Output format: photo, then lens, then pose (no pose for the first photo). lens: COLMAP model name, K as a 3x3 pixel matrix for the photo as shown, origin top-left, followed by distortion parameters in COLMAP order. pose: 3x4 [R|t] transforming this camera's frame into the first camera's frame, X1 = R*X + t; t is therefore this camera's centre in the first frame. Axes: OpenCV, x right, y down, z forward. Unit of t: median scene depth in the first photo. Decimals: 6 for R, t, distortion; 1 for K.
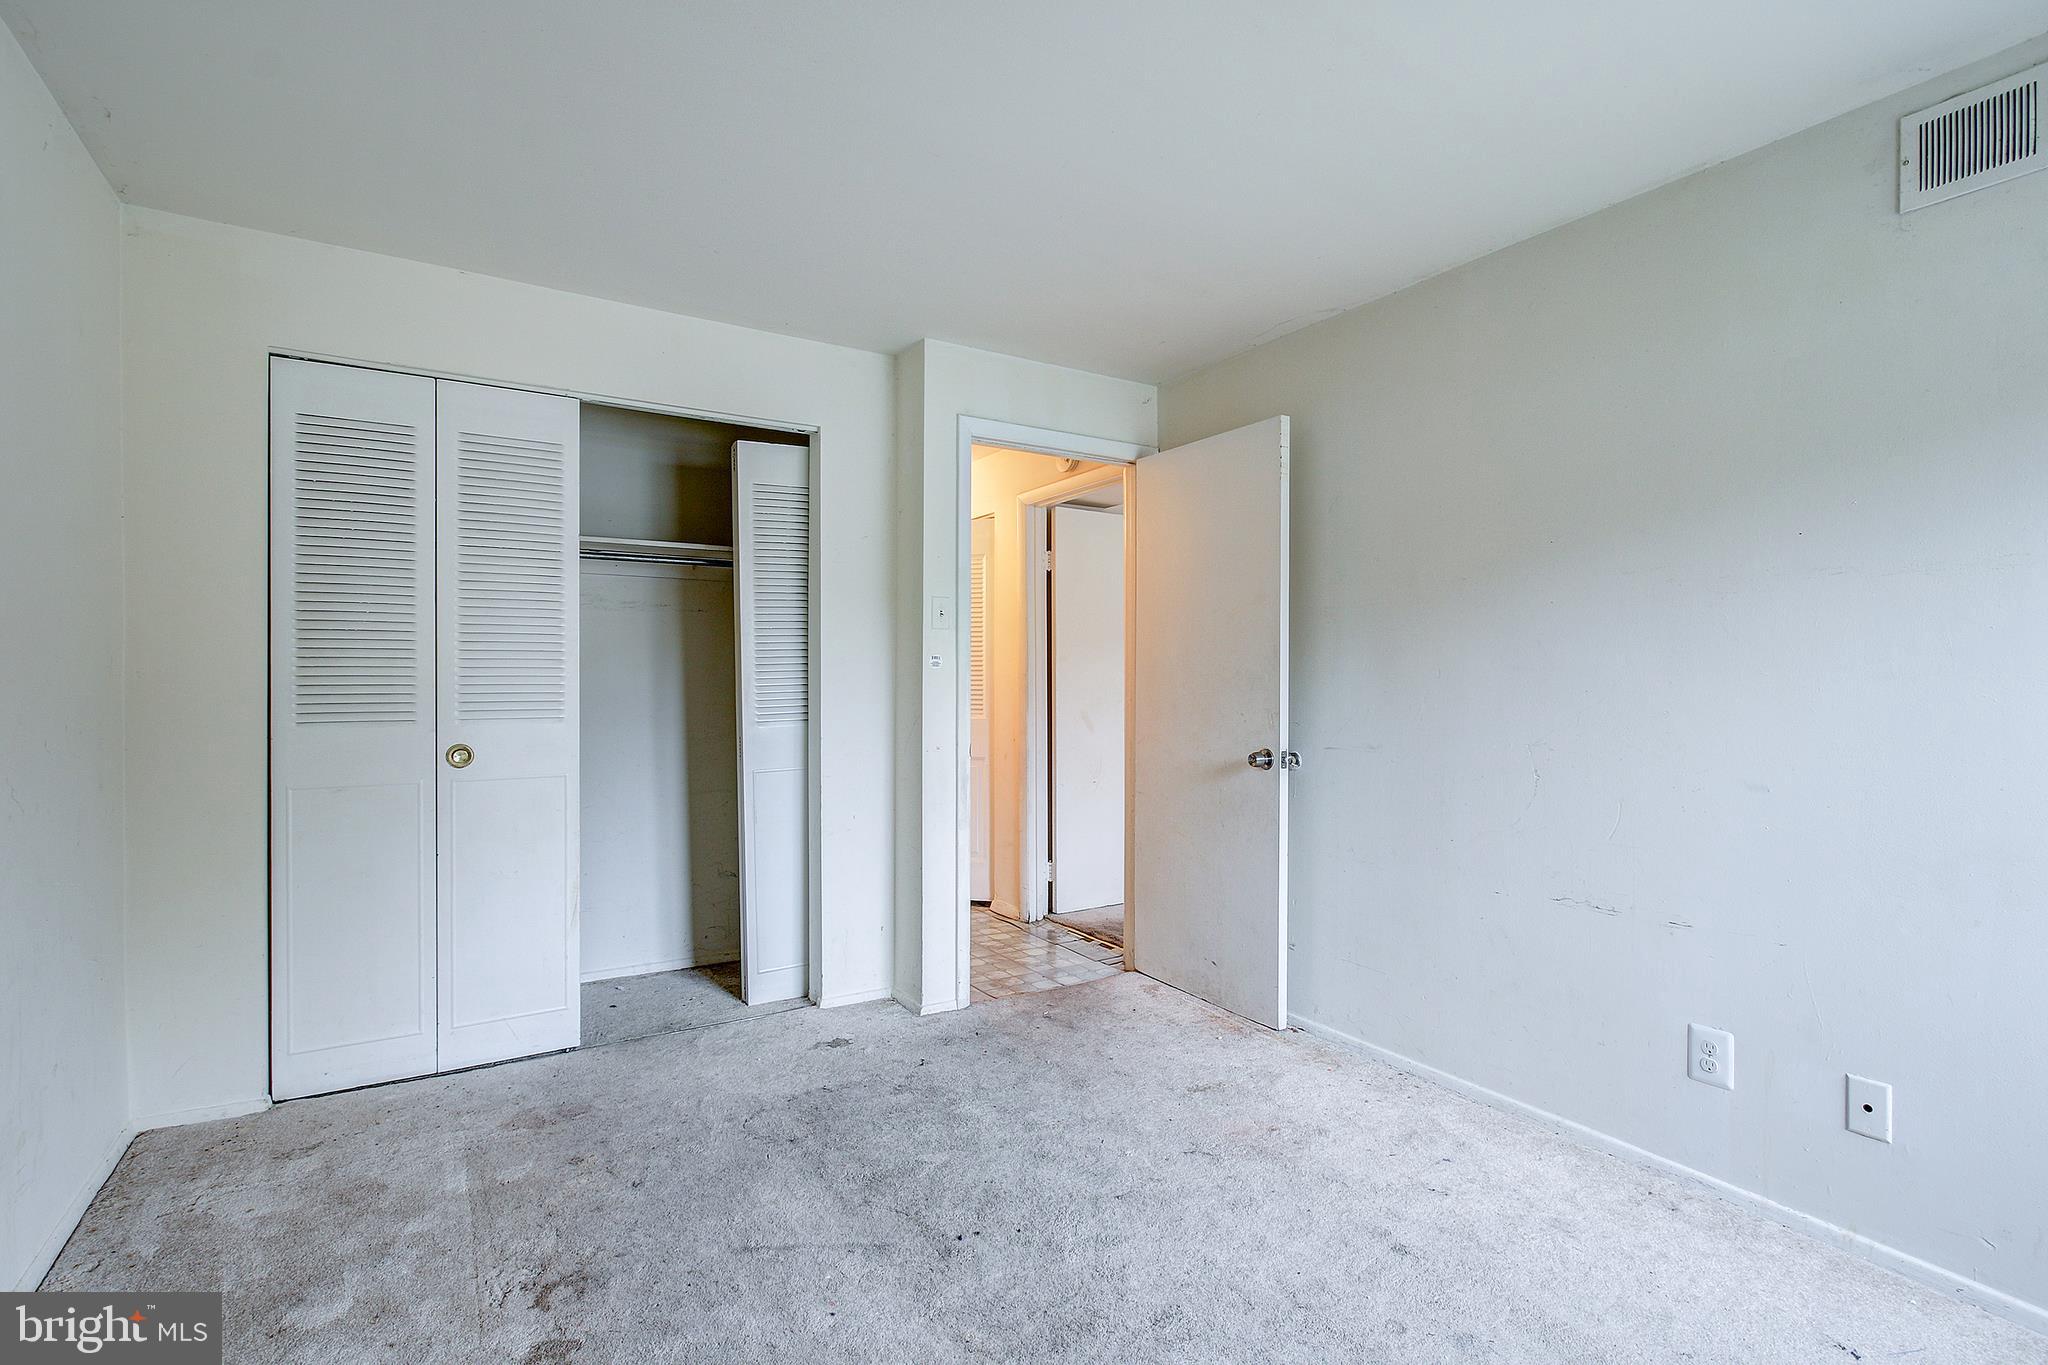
lens RADIAL K [[950.4, 0, 1038.8], [0, 950.4, 683.9], [0, 0, 1]] dist [-0.002732, 0.000672]
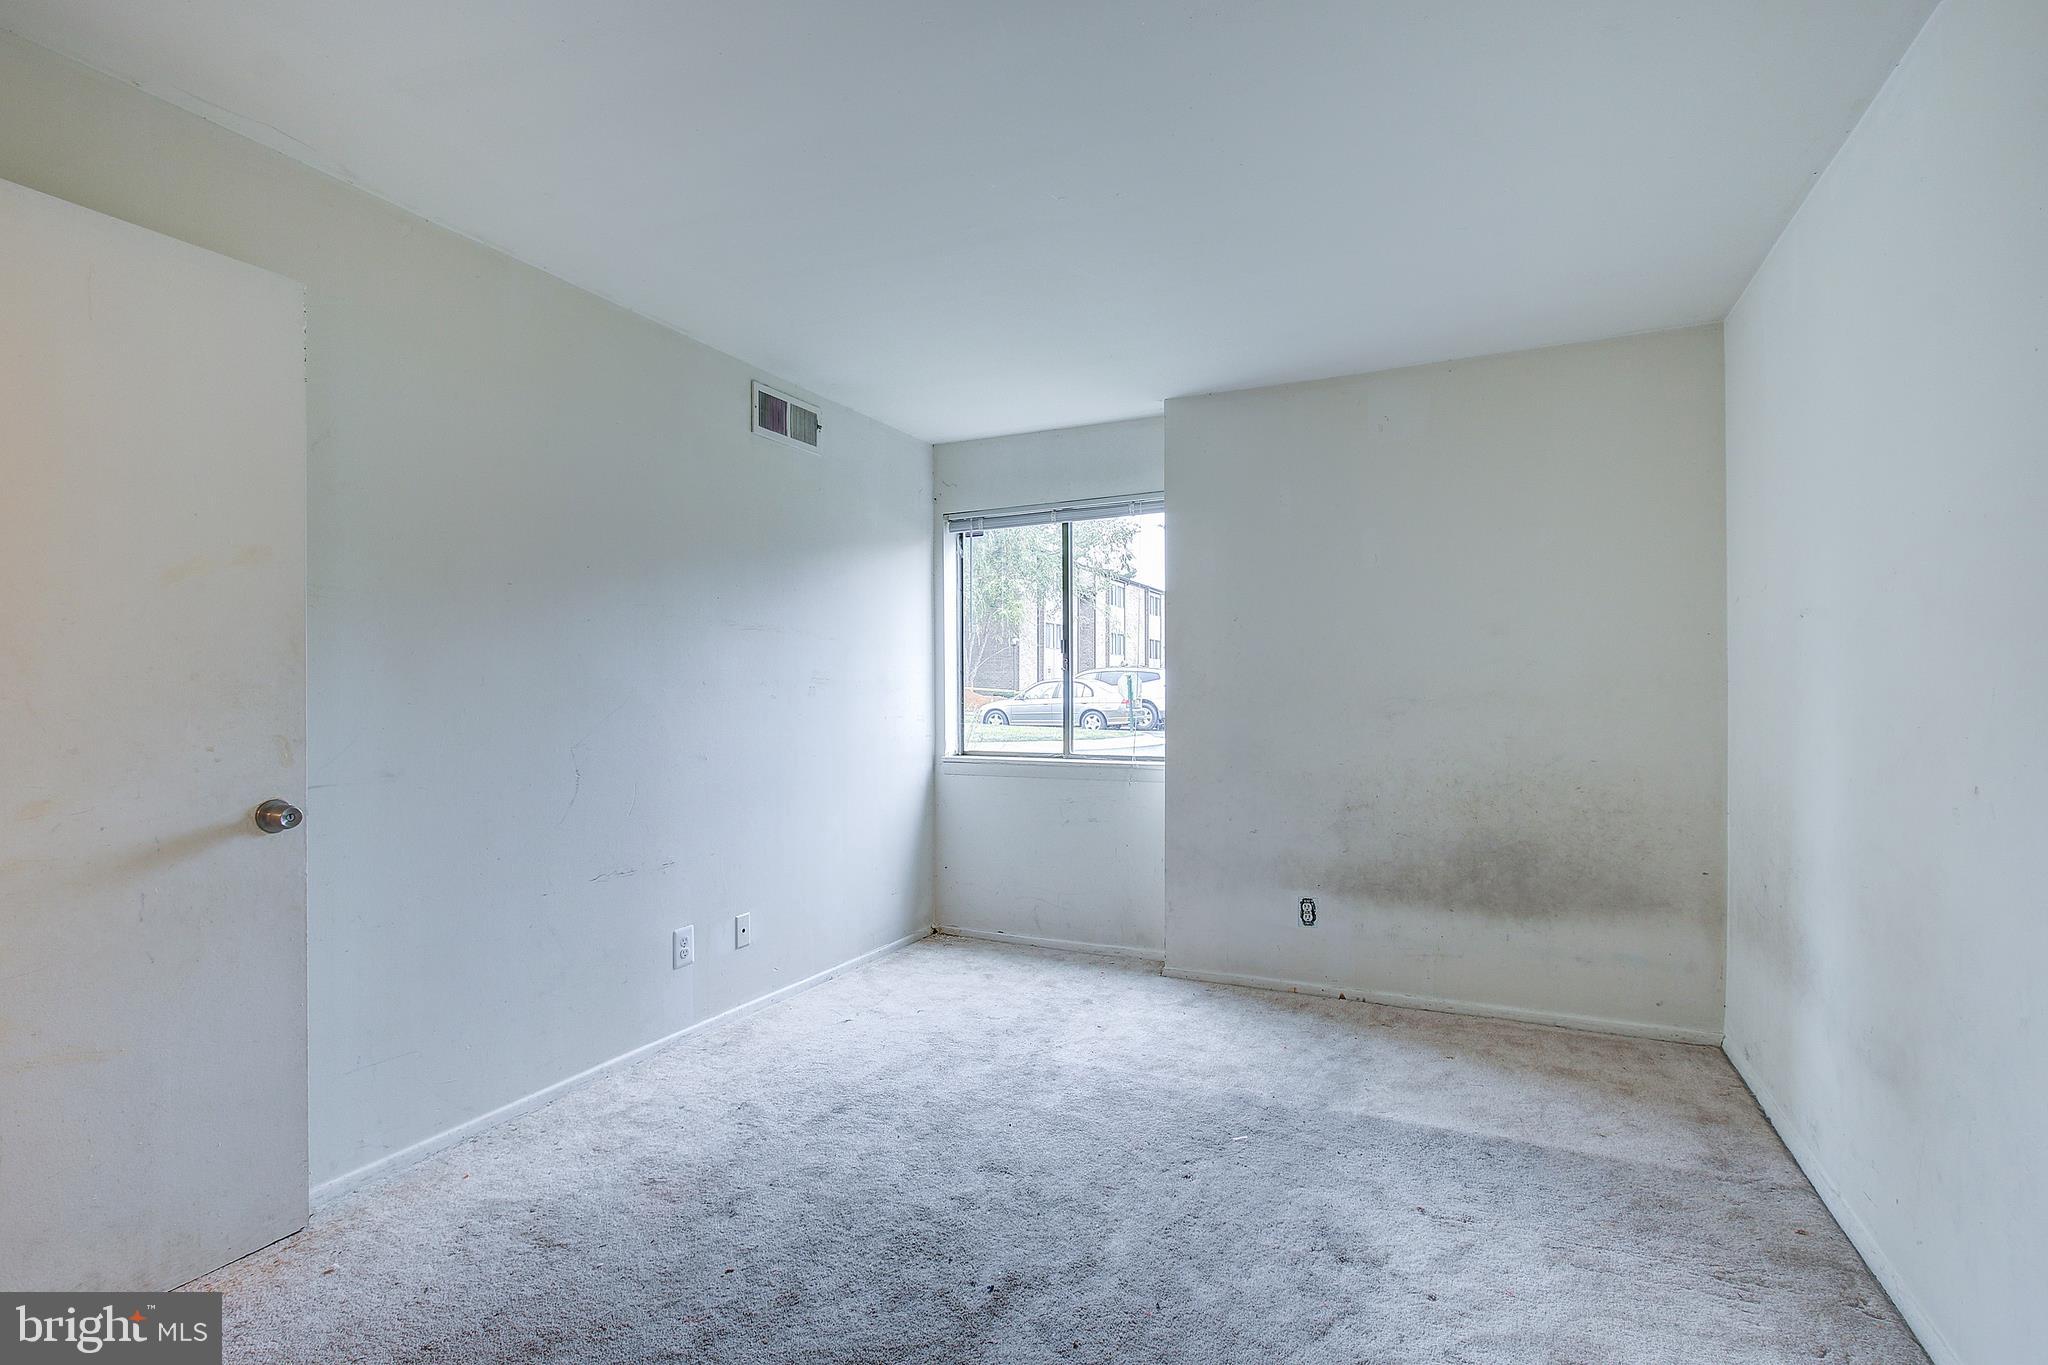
lens RADIAL K [[950.4, 0, 1038.8], [0, 950.4, 683.9], [0, 0, 1]] dist [-0.002732, 0.000672]
pose [[-0.541896, 0.002613, 0.840441, -0.786163], [0.006259, 0.999980, 0.000927, -0.006847], [-0.840422, 0.005762, -0.541902, 1.290310]]
